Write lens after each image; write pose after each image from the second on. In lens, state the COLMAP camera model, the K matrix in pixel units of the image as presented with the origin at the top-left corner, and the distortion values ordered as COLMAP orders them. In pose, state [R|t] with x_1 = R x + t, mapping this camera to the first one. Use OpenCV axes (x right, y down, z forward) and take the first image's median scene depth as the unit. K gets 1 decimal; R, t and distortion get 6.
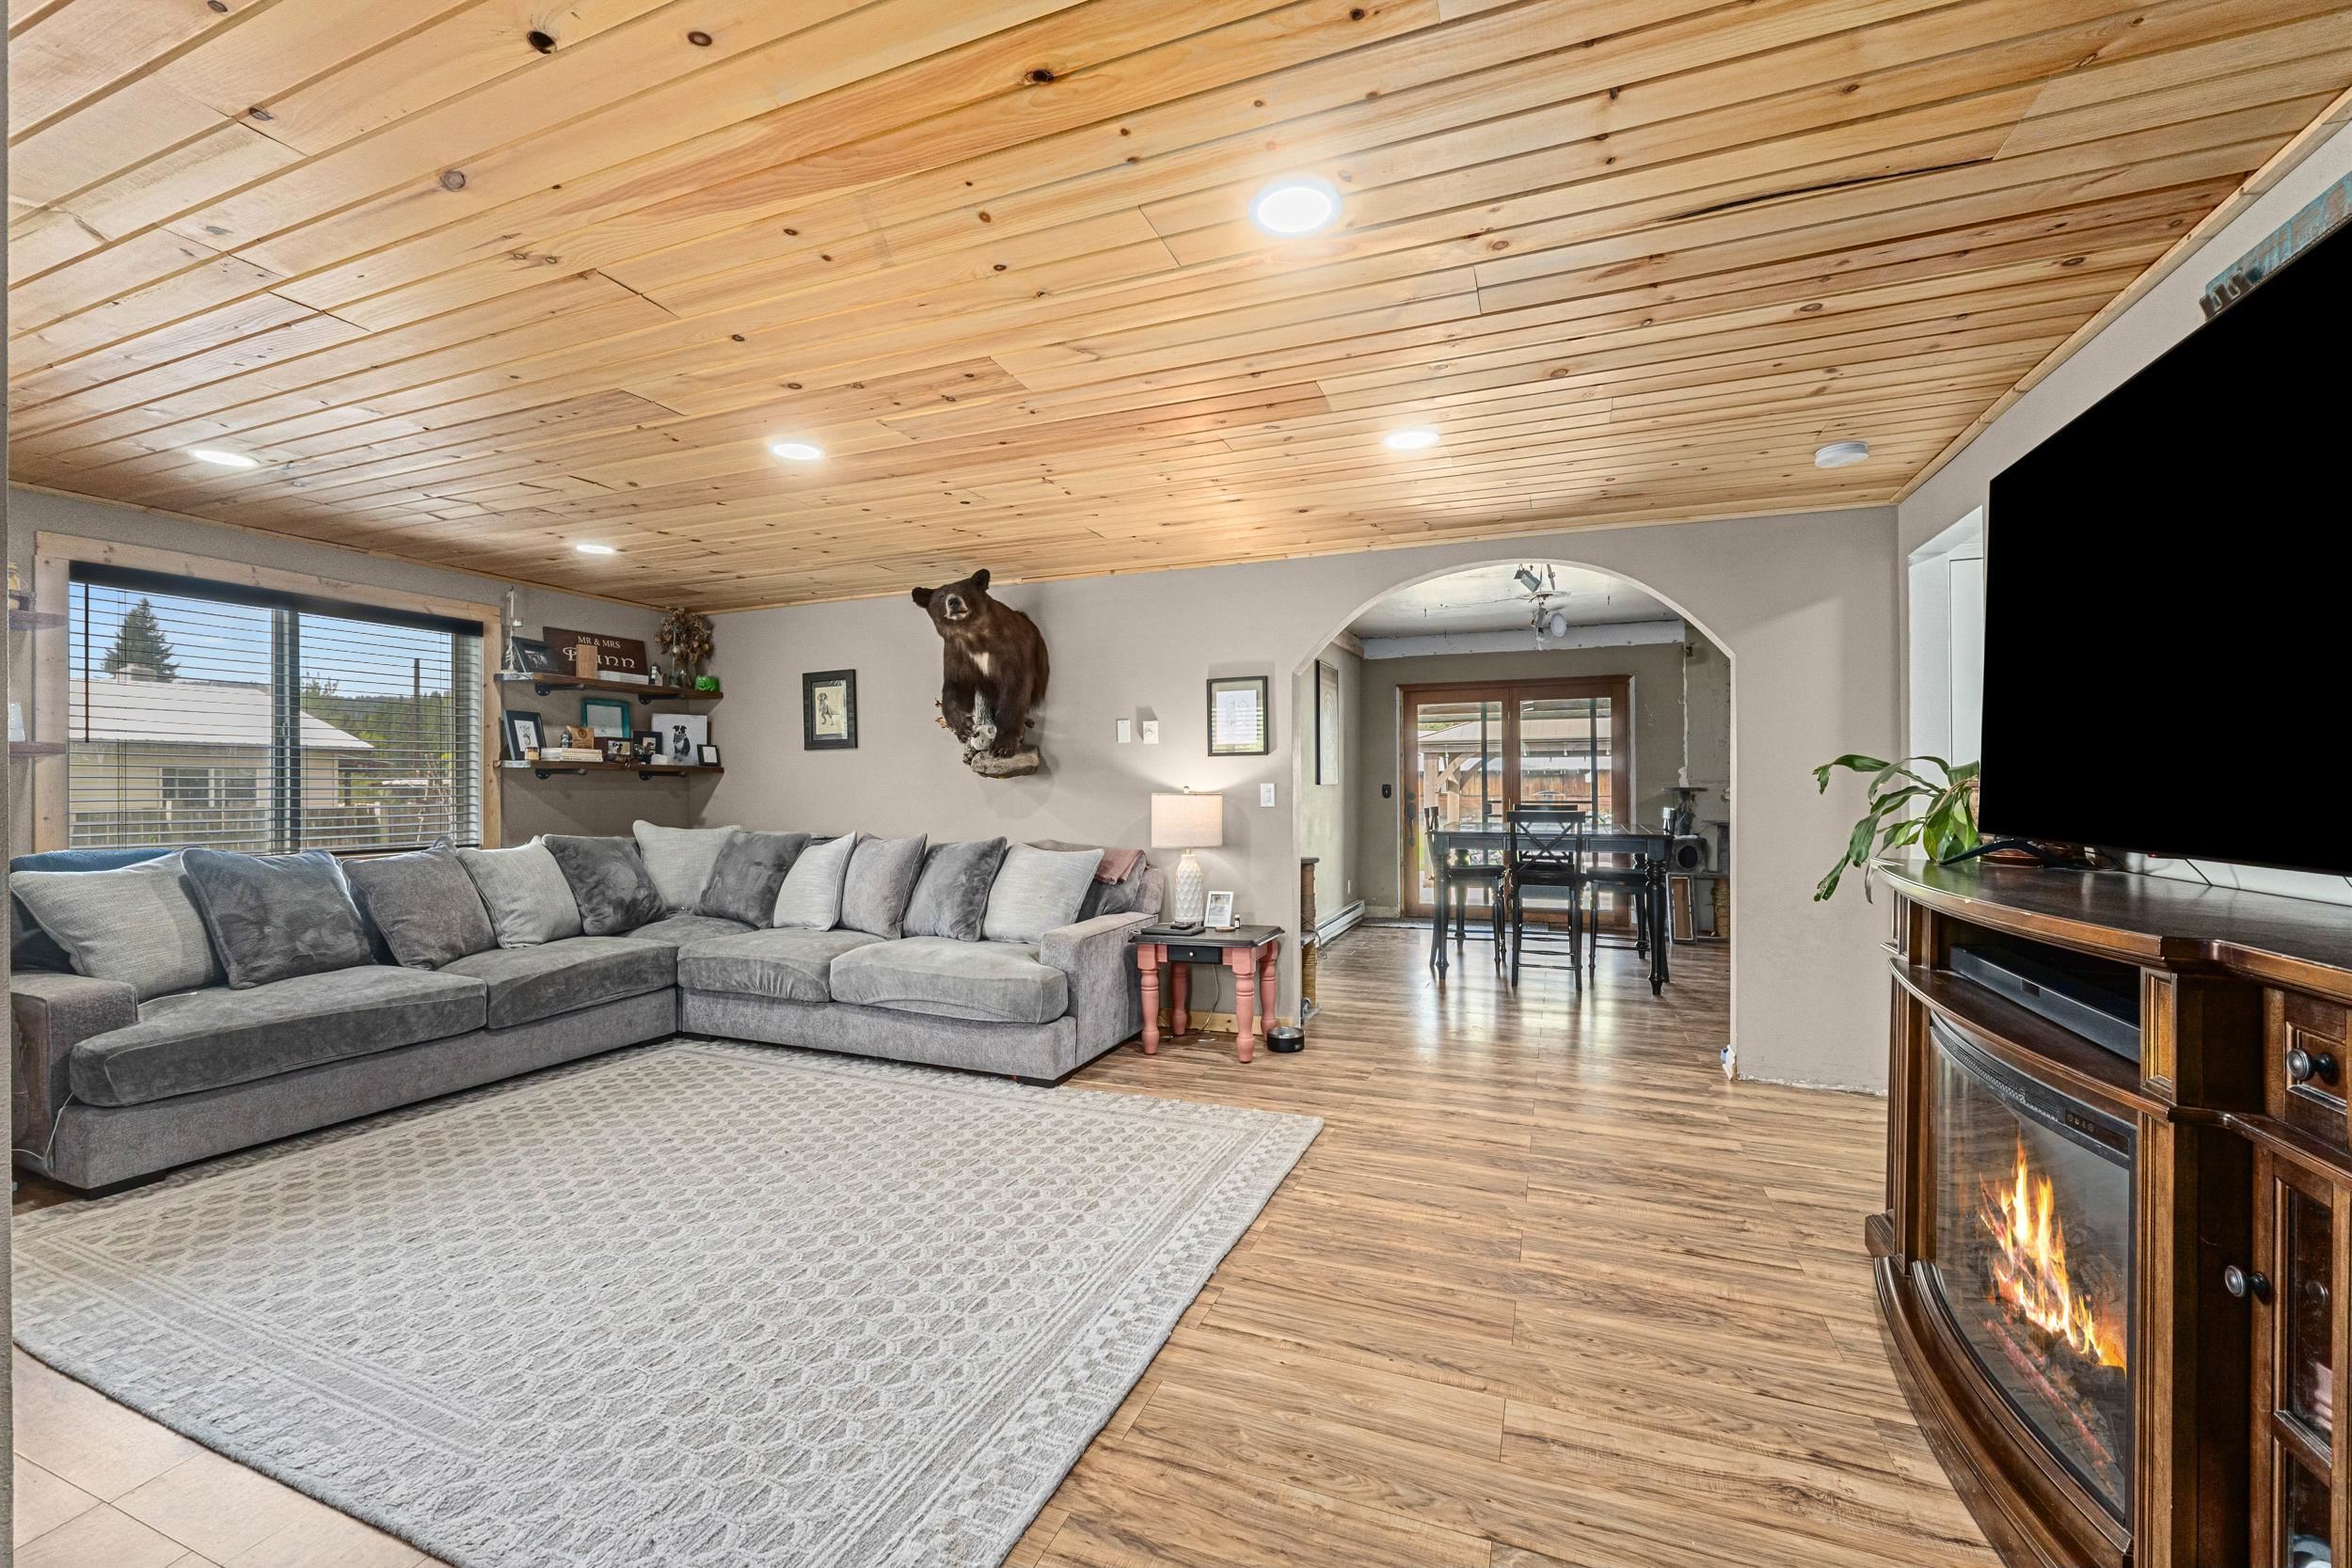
lens RADIAL K [[982.9, 0, 1168.6], [0, 982.9, 784.9], [0, 0, 1]] dist [-0.006149, -0.000356]
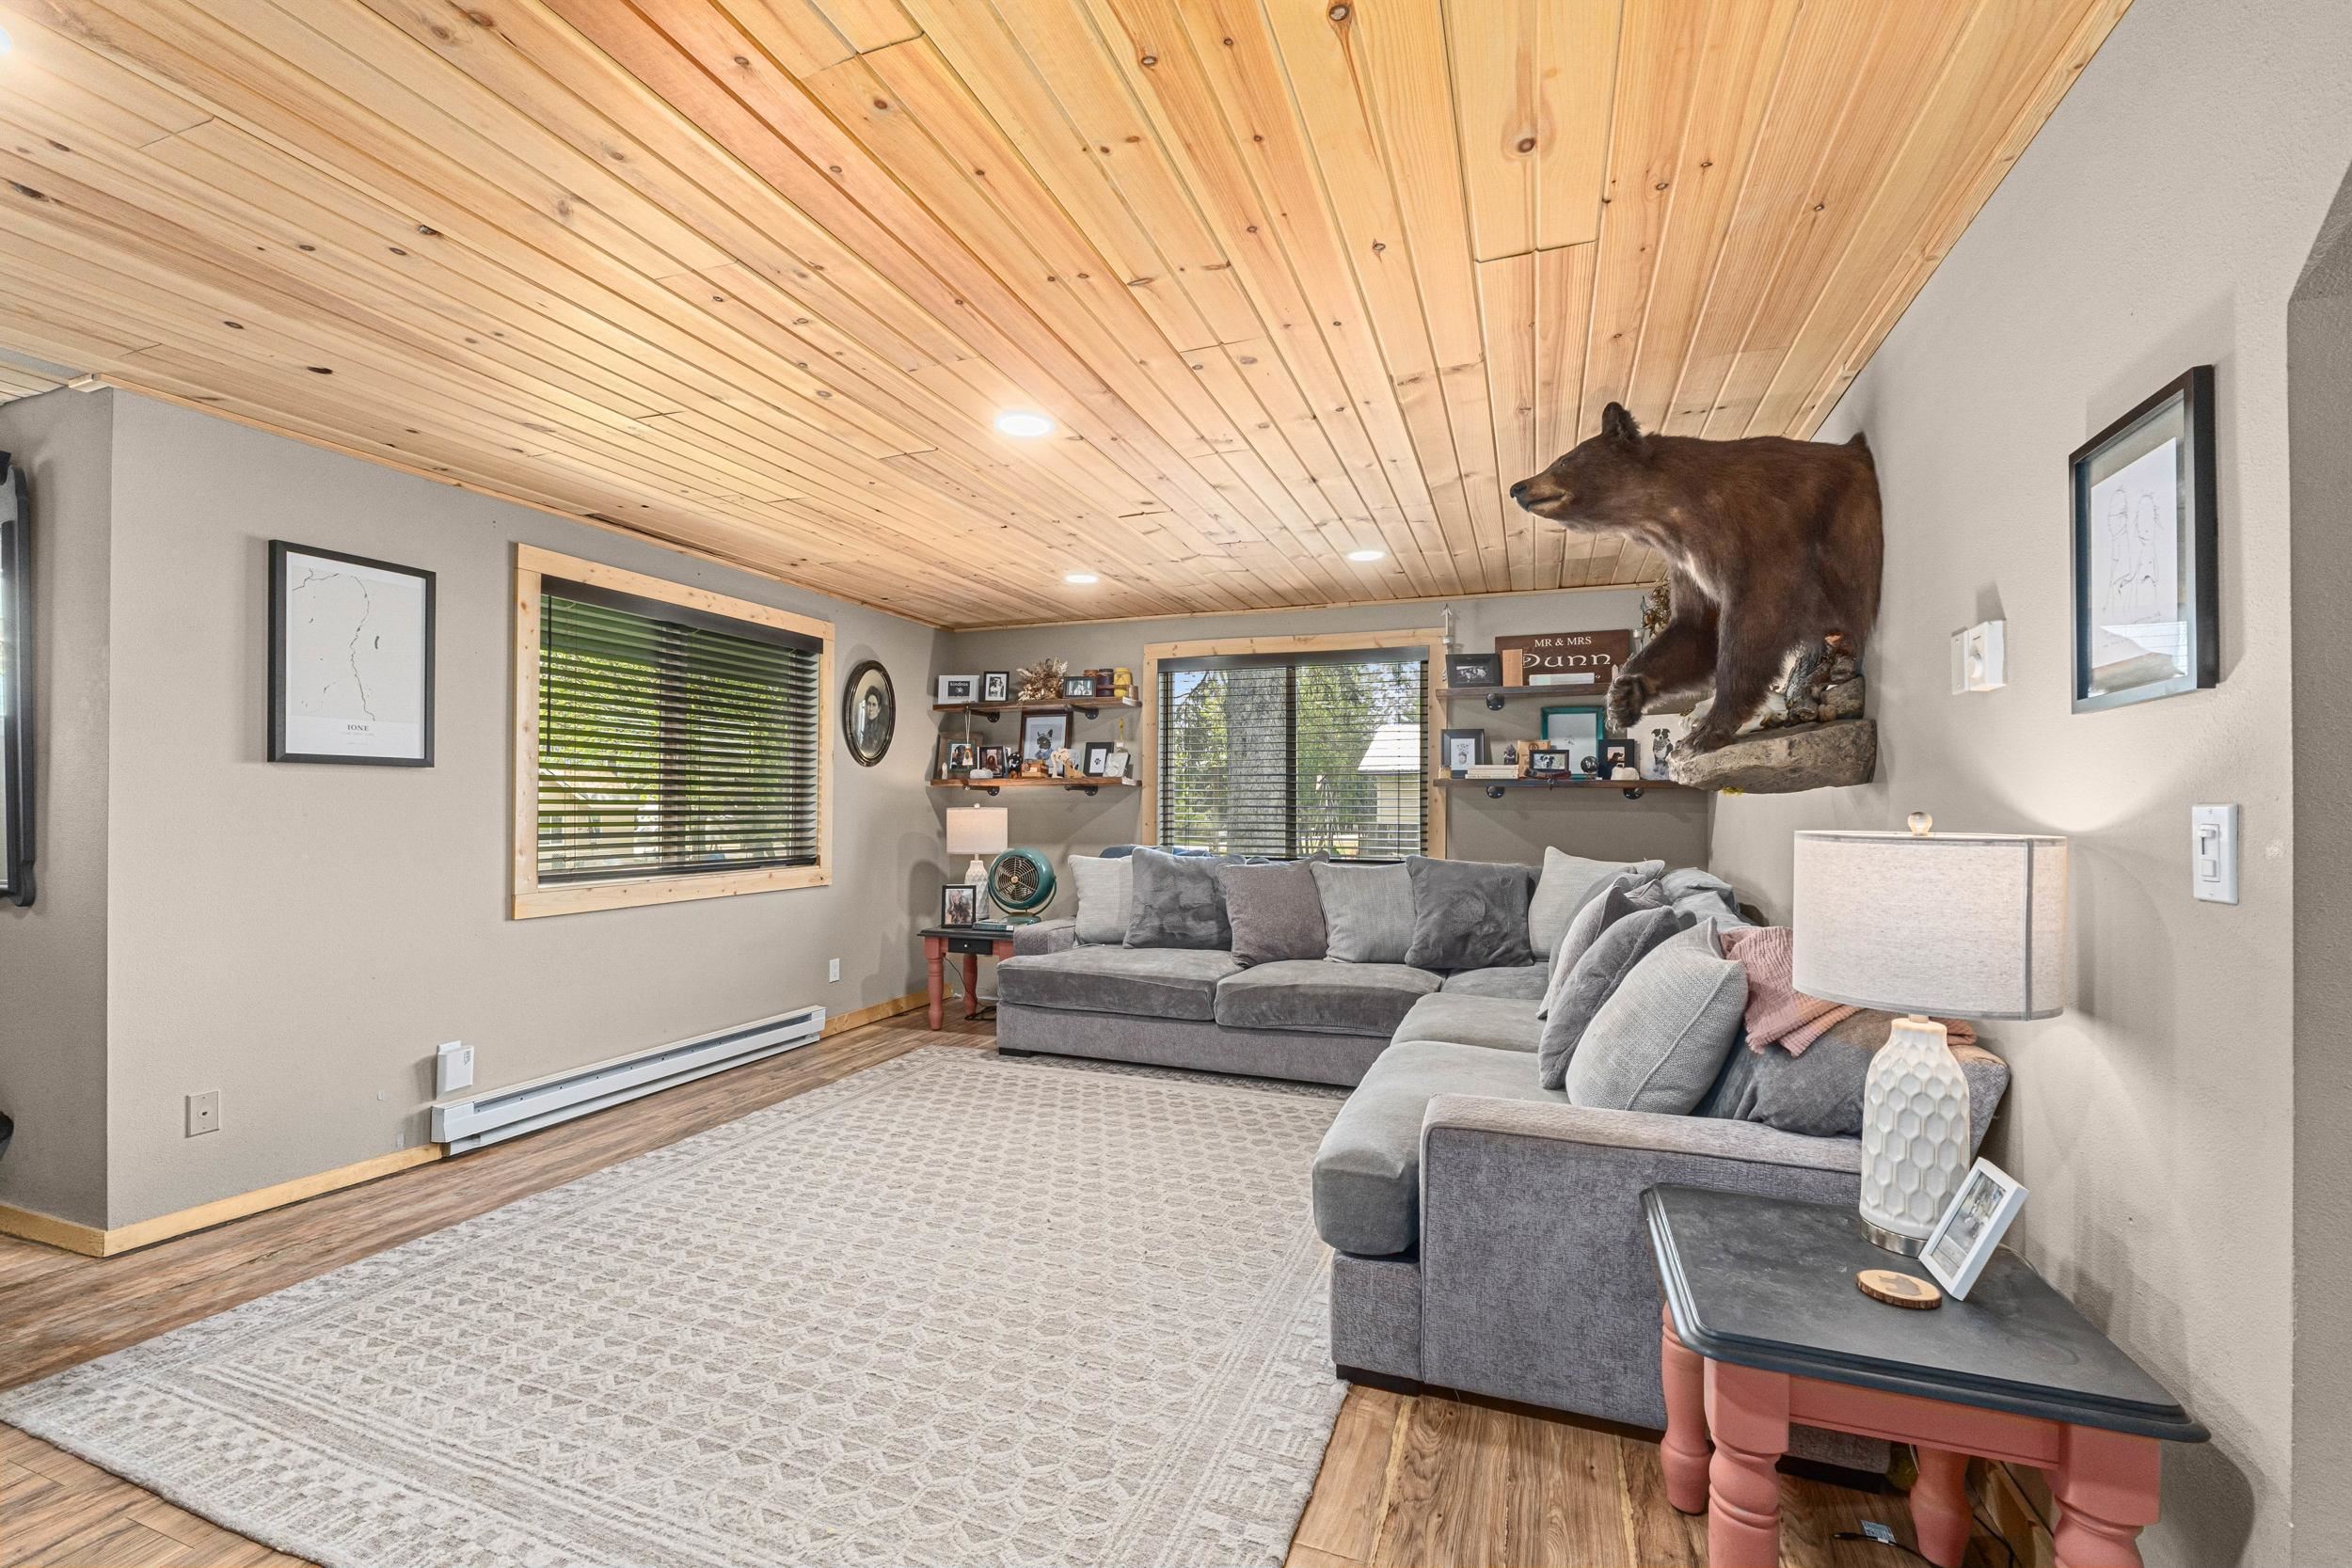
lens RADIAL K [[982.9, 0, 1171.9], [0, 982.9, 799.0], [0, 0, 1]] dist [-0.006149, -0.000356]
pose [[0.027712, -0.003591, -0.999609, 0.437250], [-0.004504, 0.999983, -0.003717, -0.000600], [0.999606, 0.004605, 0.027696, 0.960024]]
